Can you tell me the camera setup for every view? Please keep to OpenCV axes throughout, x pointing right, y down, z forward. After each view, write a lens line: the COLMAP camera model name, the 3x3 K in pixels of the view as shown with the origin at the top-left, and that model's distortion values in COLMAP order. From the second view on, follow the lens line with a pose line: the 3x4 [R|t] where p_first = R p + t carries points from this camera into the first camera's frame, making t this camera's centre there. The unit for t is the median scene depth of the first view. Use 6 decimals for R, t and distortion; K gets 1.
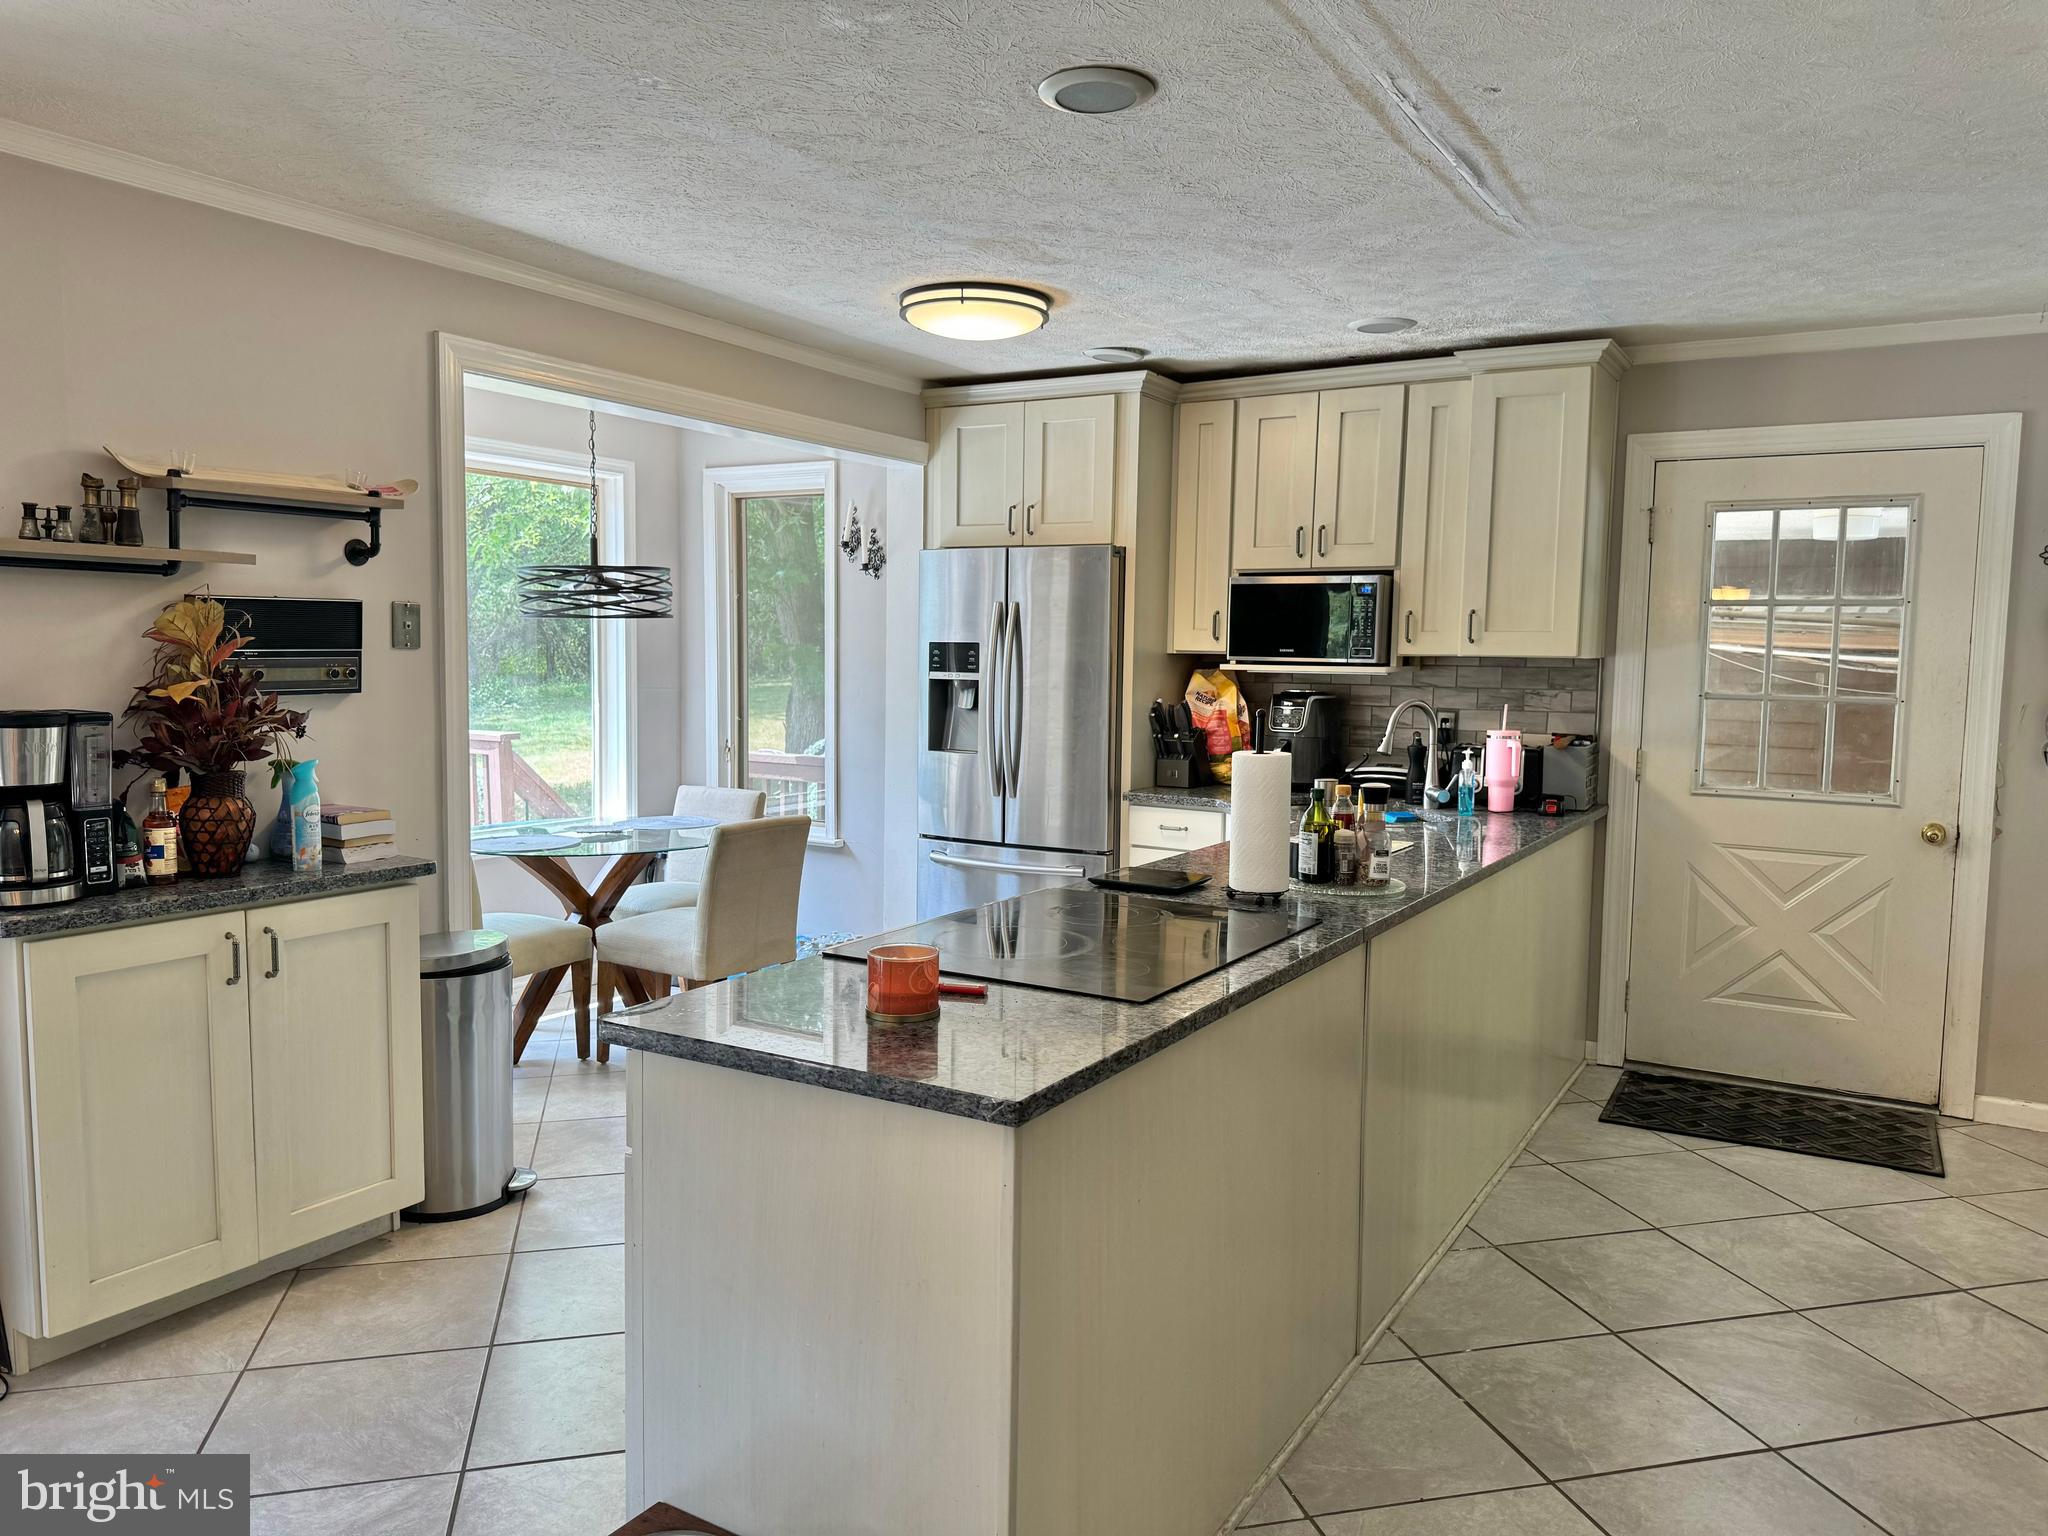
lens RADIAL K [[1432.7, 0, 1027.8], [0, 1432.7, 776.6], [0, 0, 1]] dist [0.122365, -0.187108]
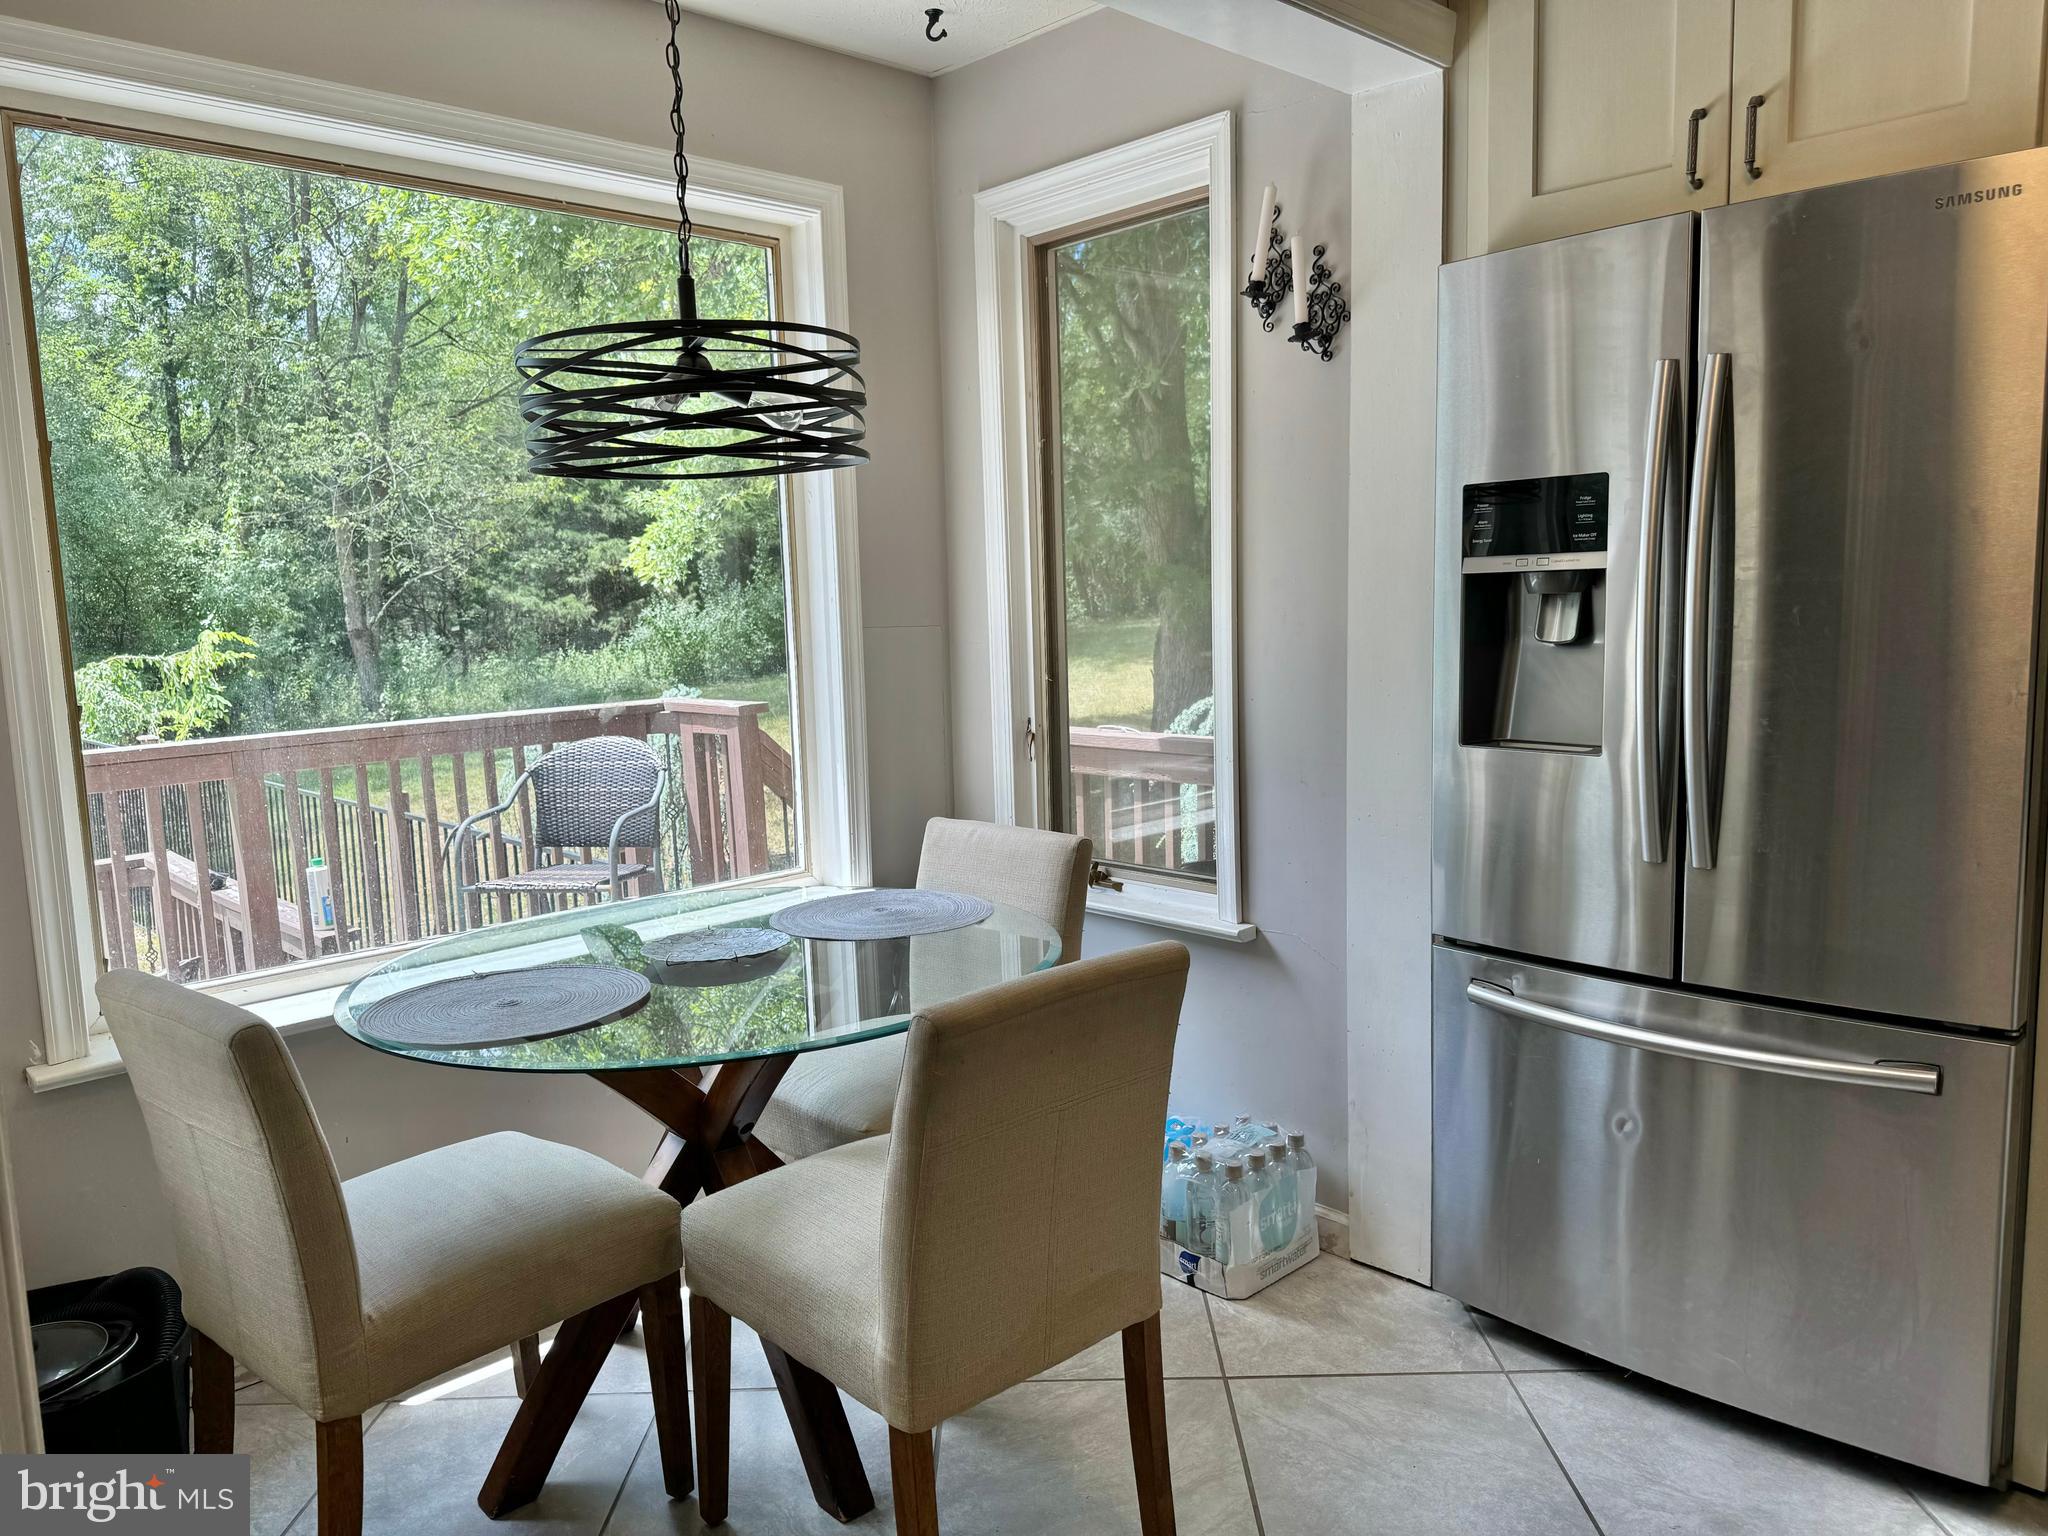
lens RADIAL K [[1432.7, 0, 1027.8], [0, 1432.7, 776.6], [0, 0, 1]] dist [0.122365, -0.187108]
pose [[0.966060, -0.010807, -0.258092, -0.080258], [0.021899, 0.998954, 0.040139, -0.028020], [0.257388, -0.044428, 0.965286, 0.535460]]
